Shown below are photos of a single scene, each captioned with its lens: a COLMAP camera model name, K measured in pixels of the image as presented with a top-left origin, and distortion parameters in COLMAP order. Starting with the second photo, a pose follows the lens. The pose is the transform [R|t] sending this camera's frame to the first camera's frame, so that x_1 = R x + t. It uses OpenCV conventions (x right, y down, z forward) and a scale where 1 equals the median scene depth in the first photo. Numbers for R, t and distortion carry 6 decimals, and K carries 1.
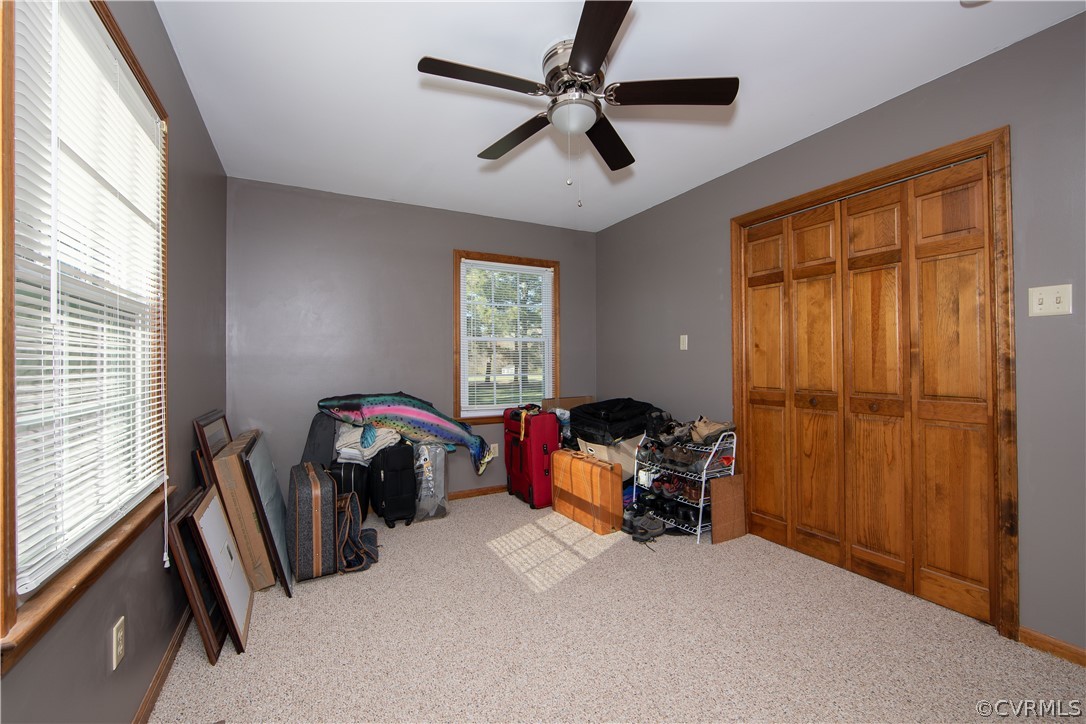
lens RADIAL K [[433.1, 0, 539.8], [0, 433.1, 358.2], [0, 0, 1]] dist [-0.011201, 0.000478]
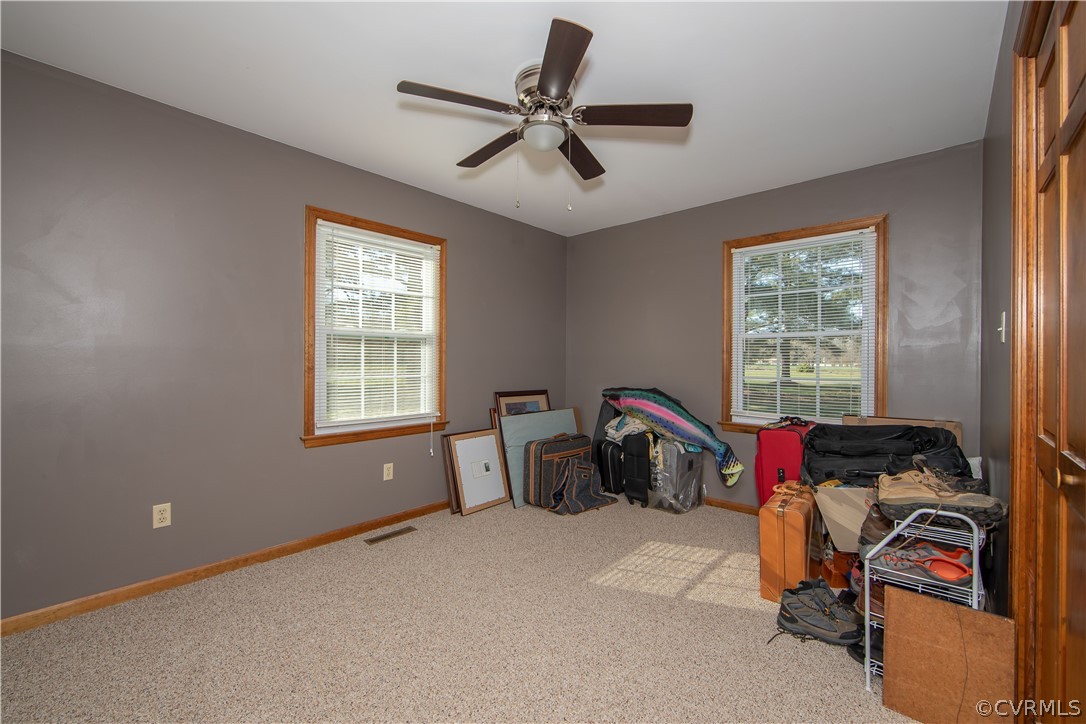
lens RADIAL K [[433.1, 0, 544.1], [0, 433.1, 363.1], [0, 0, 1]] dist [-0.011201, 0.000478]
pose [[0.358132, 0.011638, -0.933598, 0.649256], [0.000409, 0.999920, 0.012622, -0.000998], [0.933671, -0.004902, 0.358099, 0.364774]]
